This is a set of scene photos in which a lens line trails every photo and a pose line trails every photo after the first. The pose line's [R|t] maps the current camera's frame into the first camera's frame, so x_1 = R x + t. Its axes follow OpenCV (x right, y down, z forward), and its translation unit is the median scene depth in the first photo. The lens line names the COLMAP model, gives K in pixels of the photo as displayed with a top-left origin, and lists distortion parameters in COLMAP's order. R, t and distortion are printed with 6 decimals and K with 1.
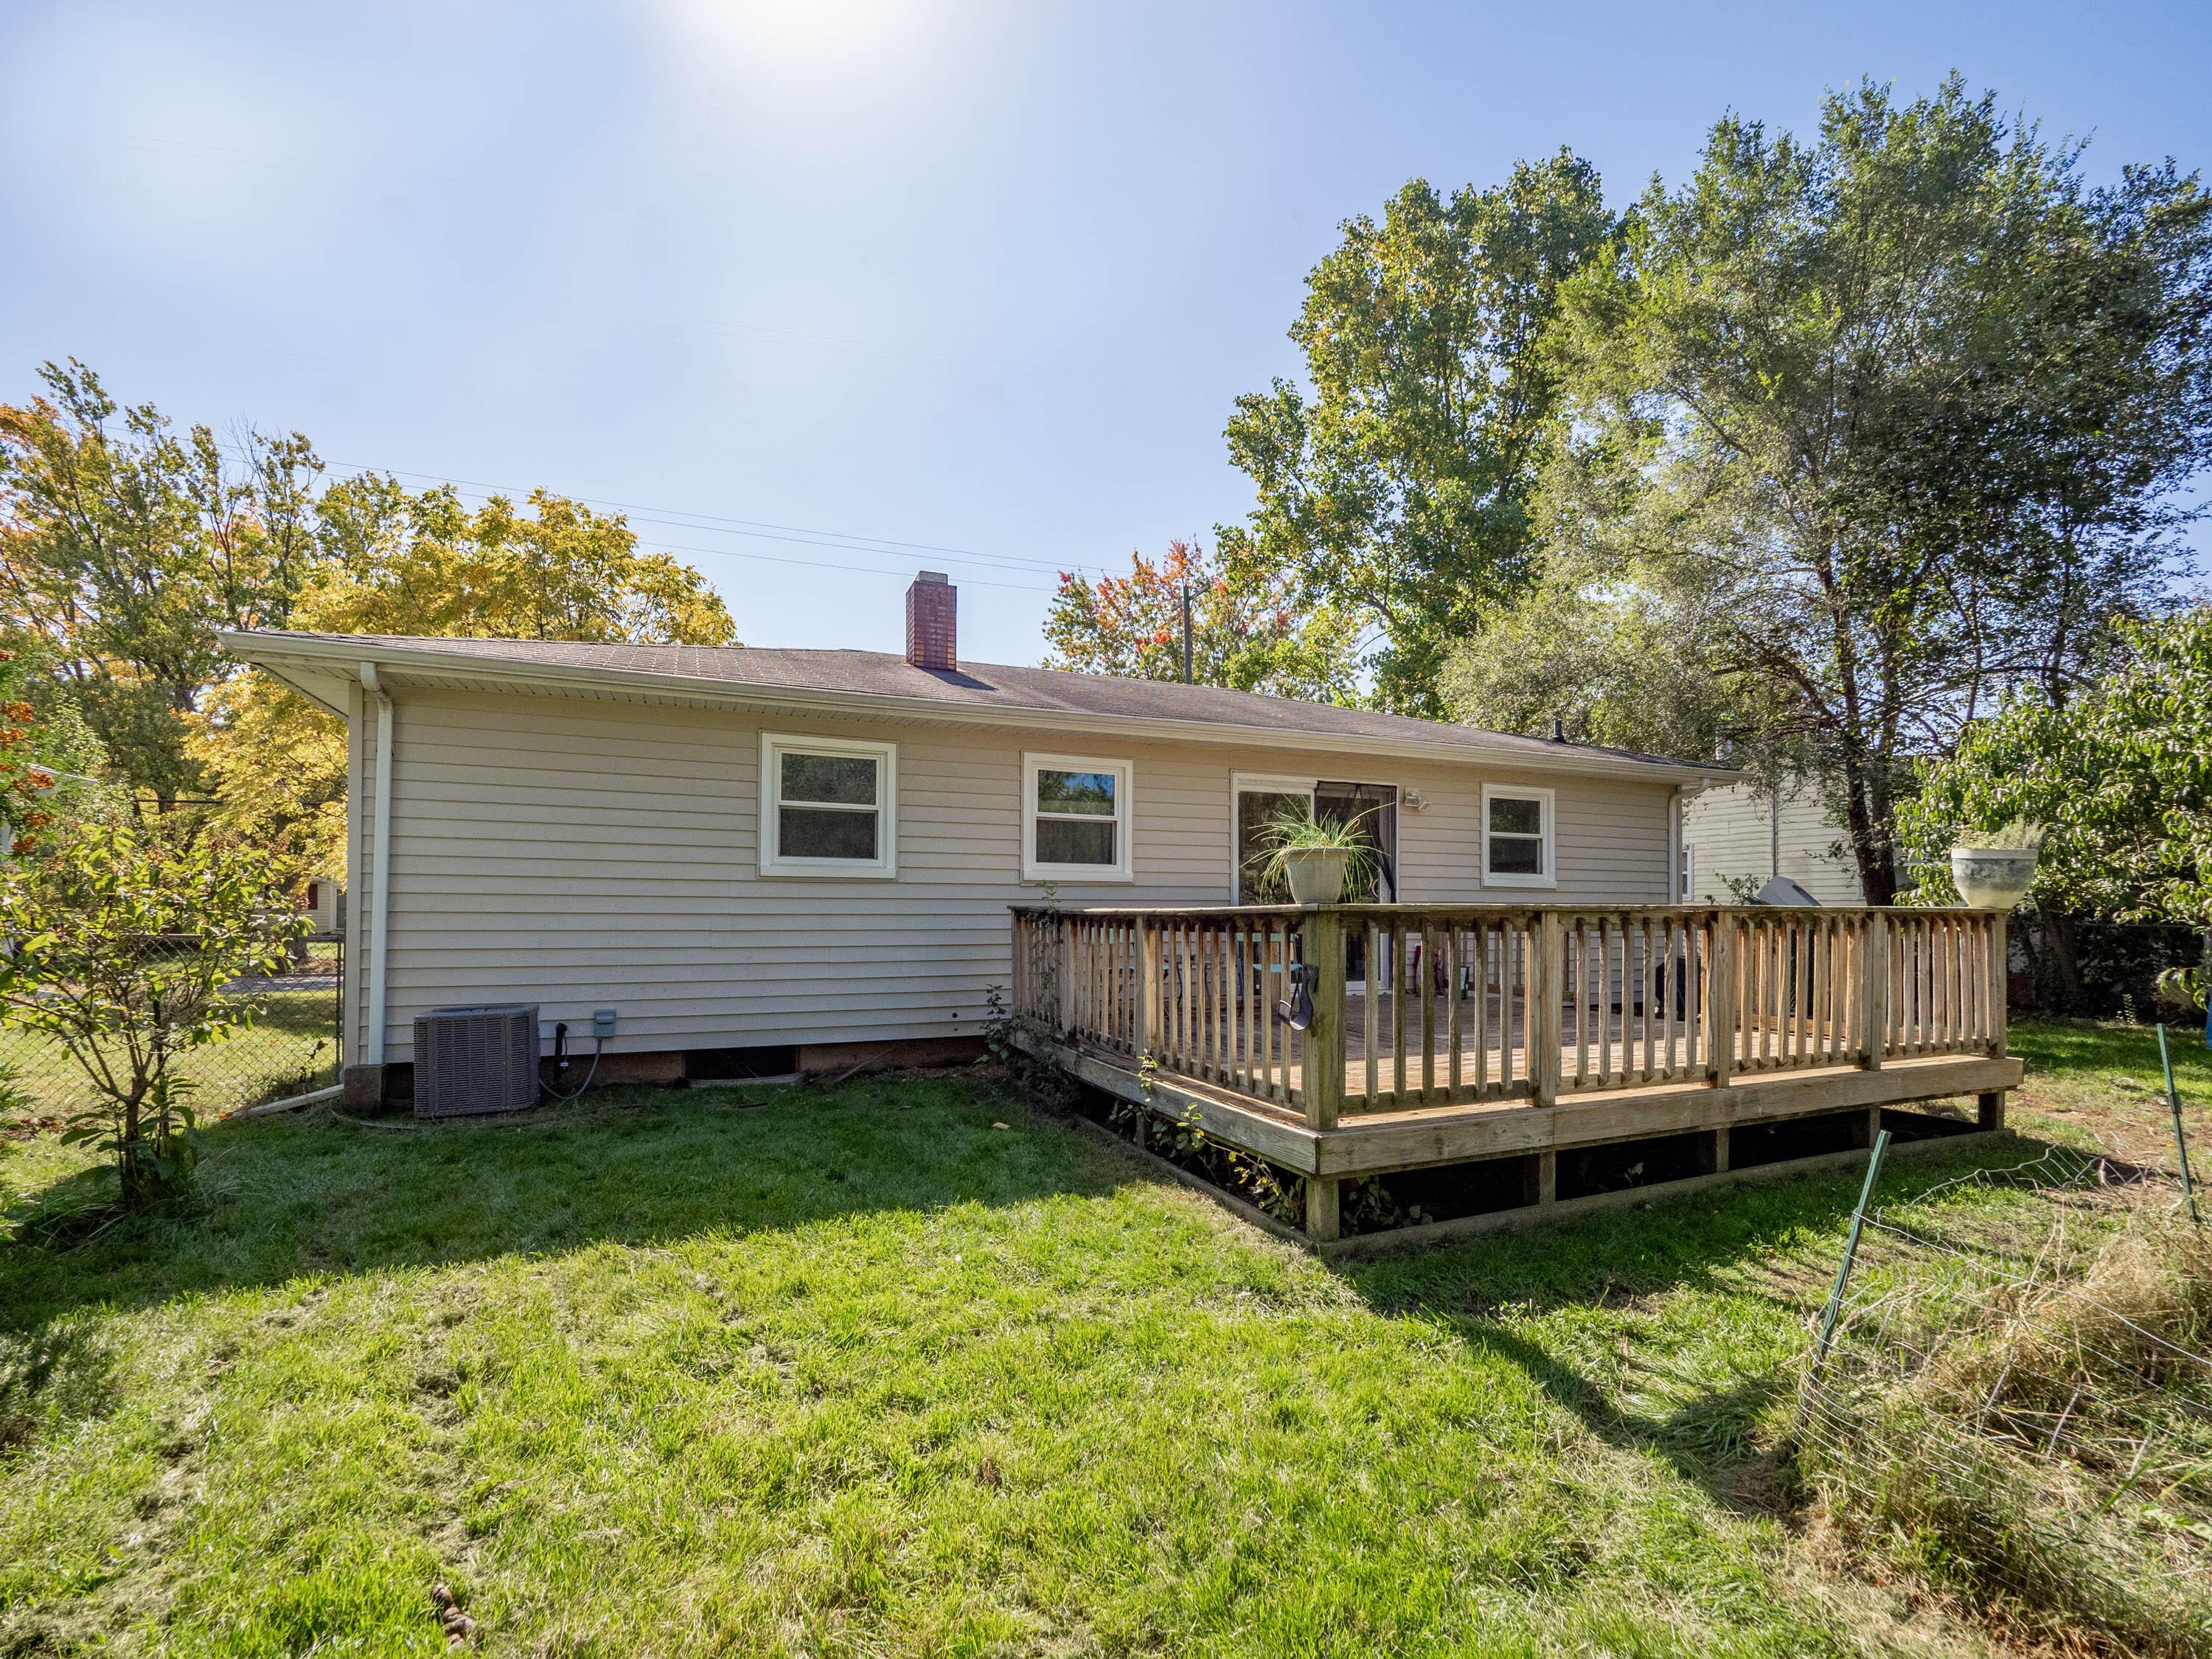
lens RADIAL K [[1005.0, 0, 1114.1], [0, 1005.0, 847.0], [0, 0, 1]] dist [0.014916, -0.007035]
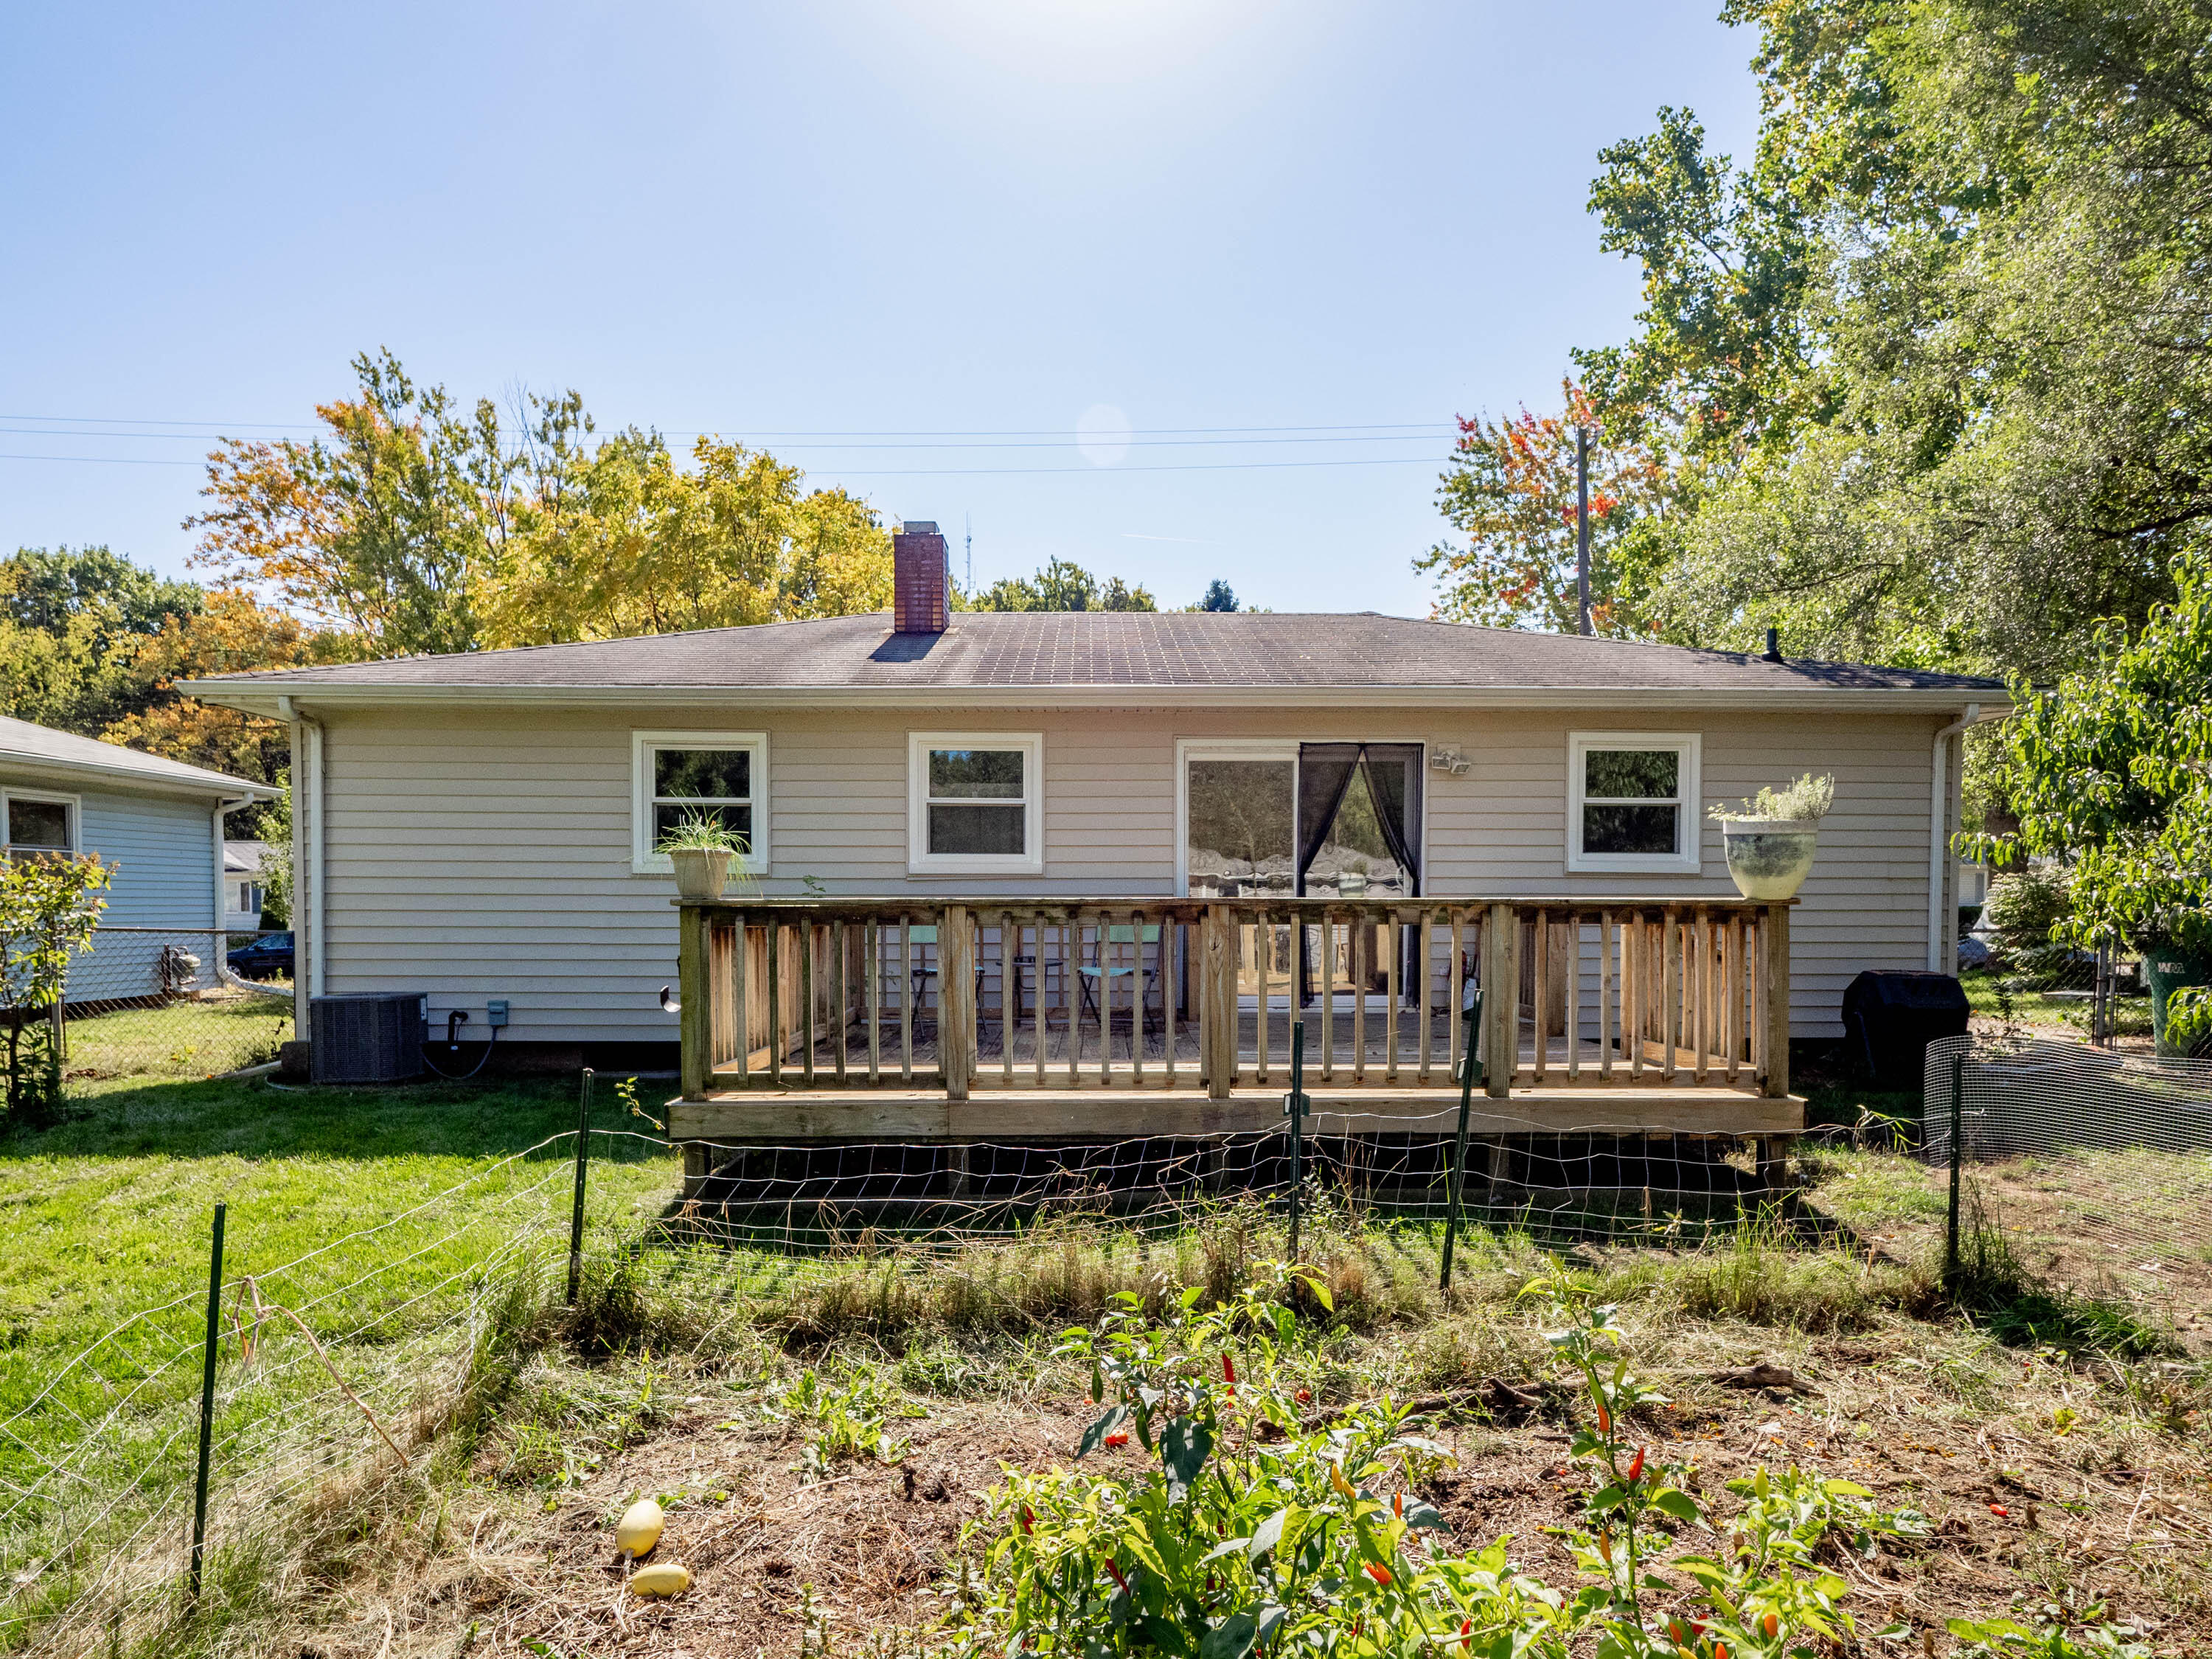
lens RADIAL K [[1467.3, 0, 1105.8], [0, 1467.3, 835.7], [0, 0, 1]] dist [0.004344, 0.001607]
pose [[0.919631, -0.022131, -0.392160, 0.493197], [0.027343, 0.999596, 0.007709, -0.005320], [0.391831, -0.017812, 0.919865, -0.123550]]
